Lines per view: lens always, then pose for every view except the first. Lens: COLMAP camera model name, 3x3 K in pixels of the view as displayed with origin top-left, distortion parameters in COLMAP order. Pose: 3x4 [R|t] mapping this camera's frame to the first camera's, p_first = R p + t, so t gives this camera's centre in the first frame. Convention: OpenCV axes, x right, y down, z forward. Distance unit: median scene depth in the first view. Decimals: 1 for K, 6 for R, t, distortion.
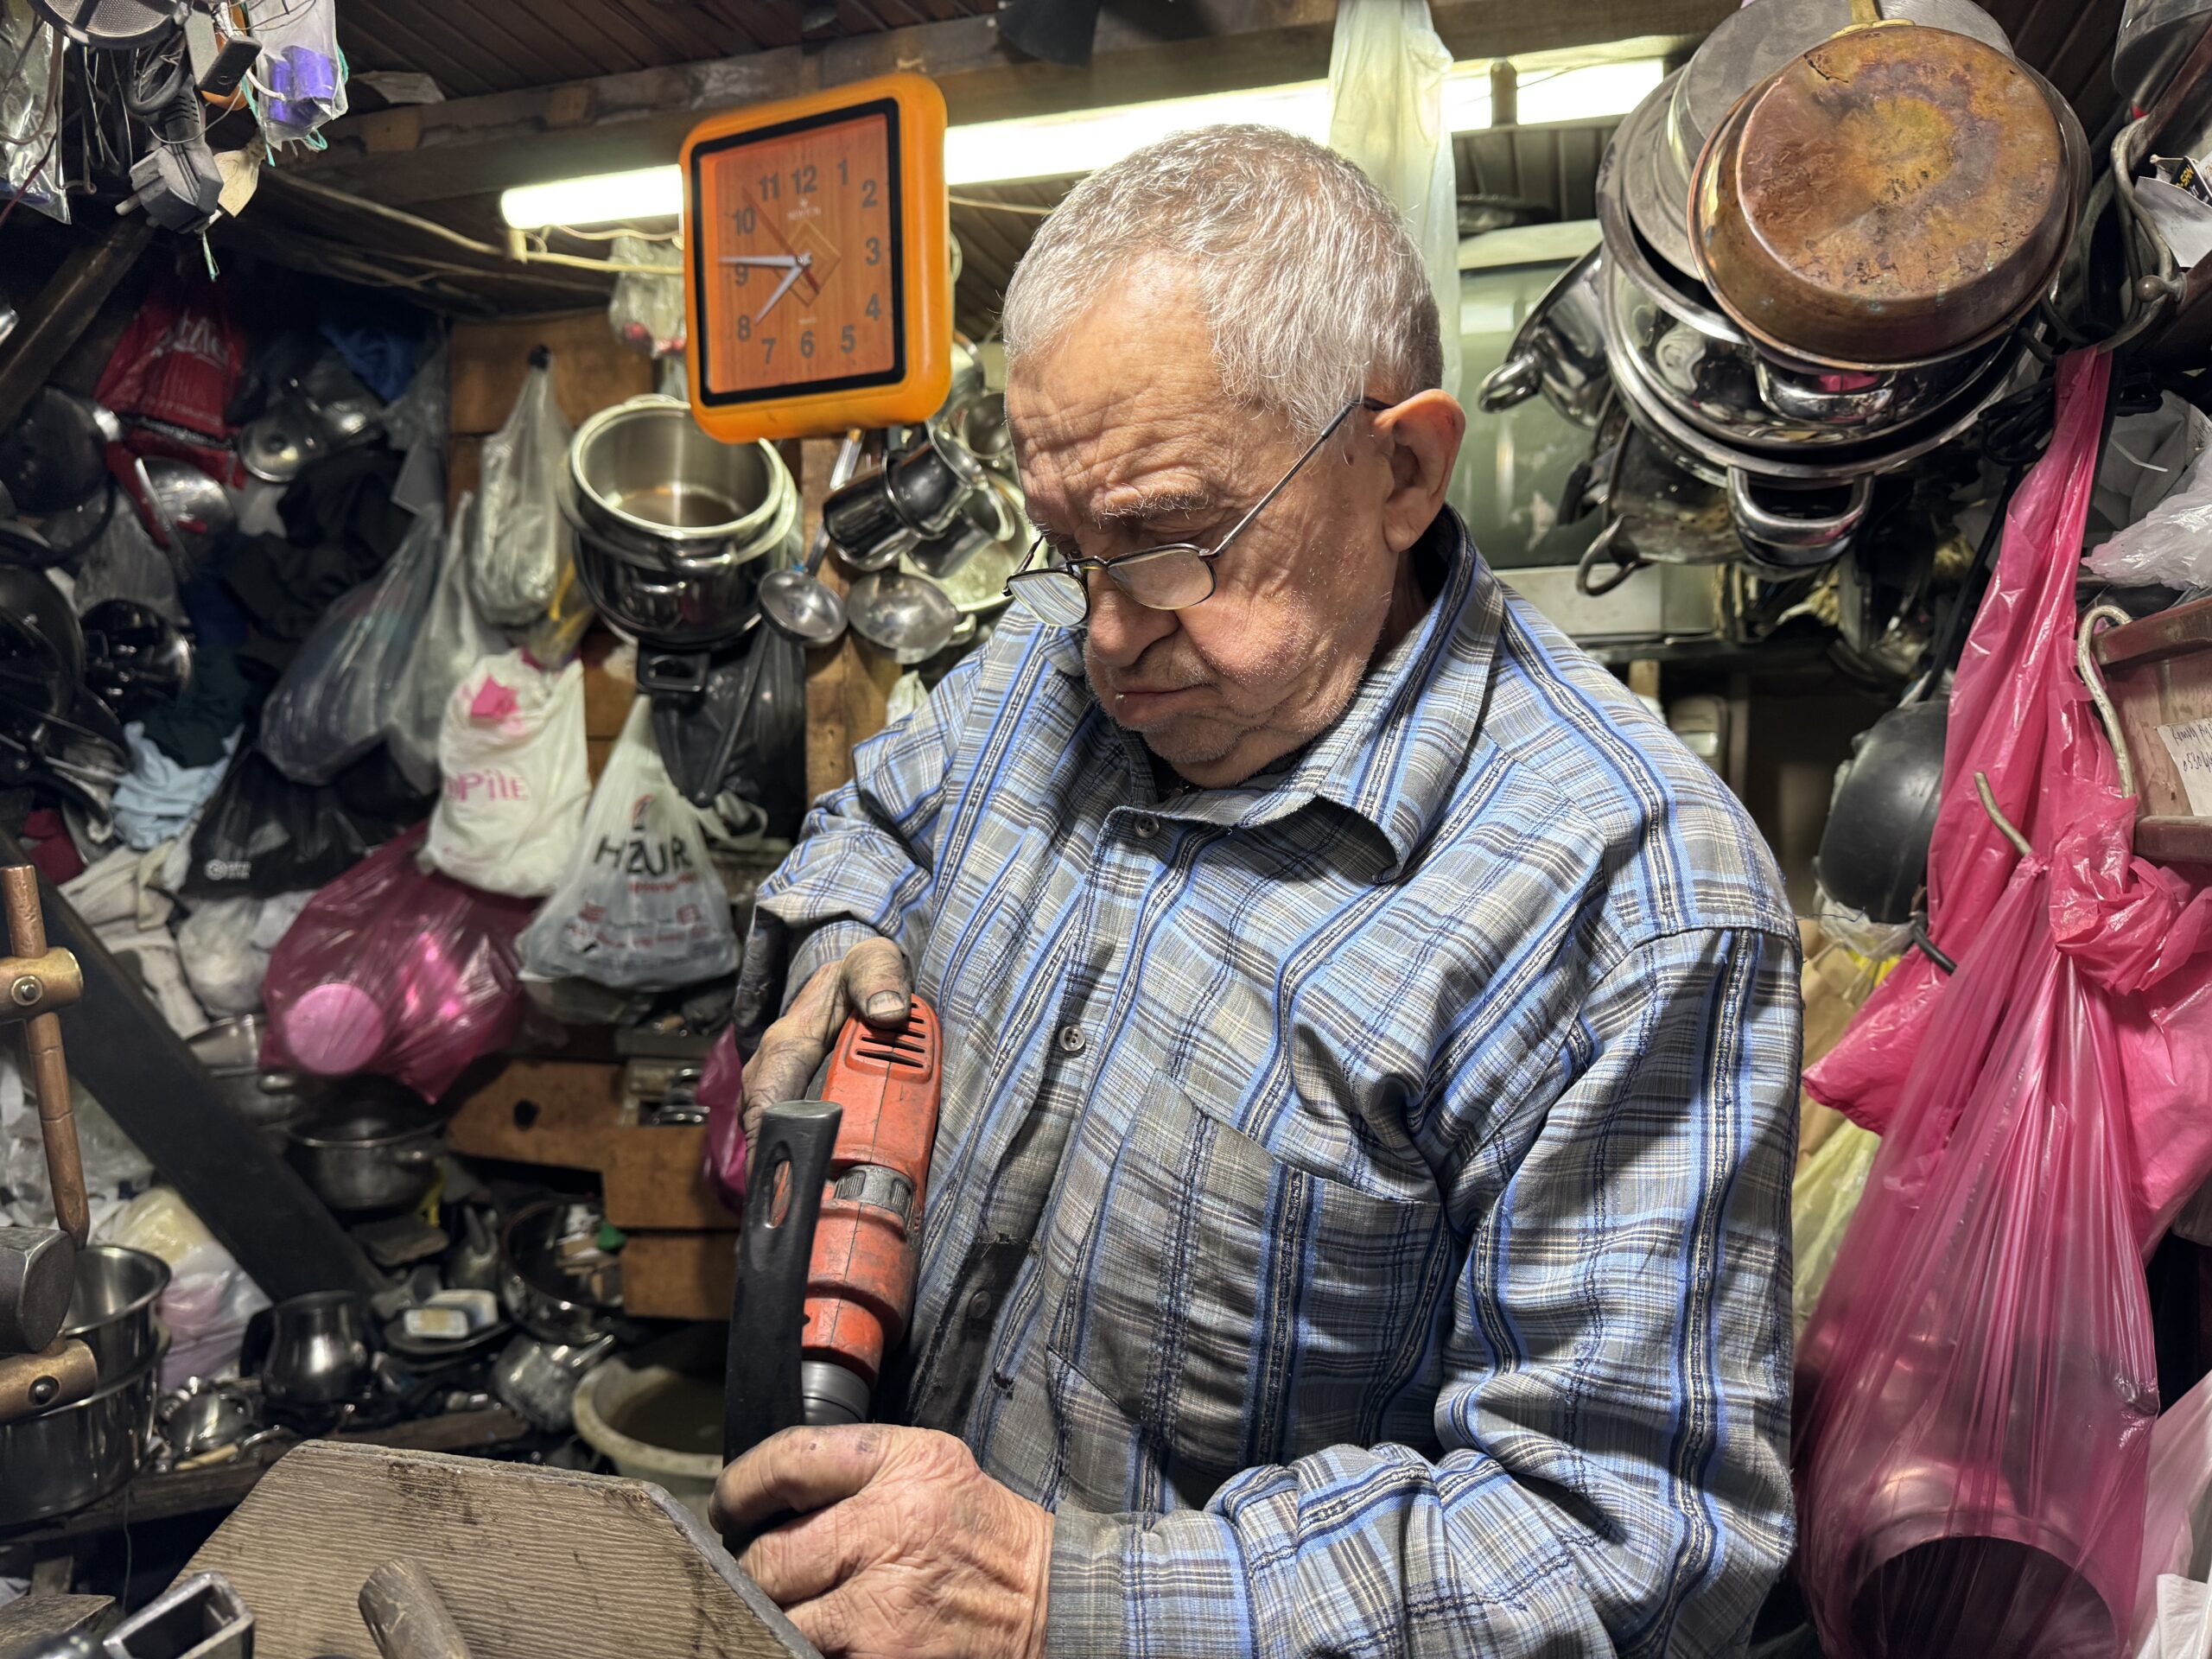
lens RADIAL K [[1568.7, 0, 1106.0], [0, 1568.7, 829.5], [0, 0, 1]] dist [0.059031, -0.120016]
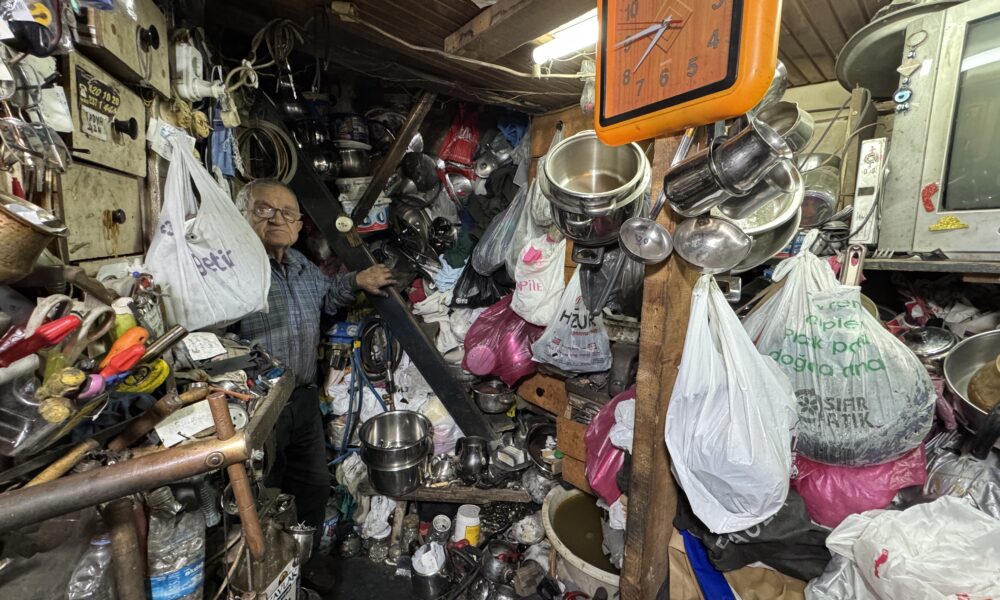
lens RADIAL K [[398.4, 0, 500.0], [0, 398.4, 300.0], [0, 0, 1]] dist [0.026466, 0.000145]
pose [[0.851163, 0.095546, -0.516131, -0.065108], [-0.042383, 0.992593, 0.113854, -0.080262], [0.523187, -0.075033, 0.848909, 0.364152]]
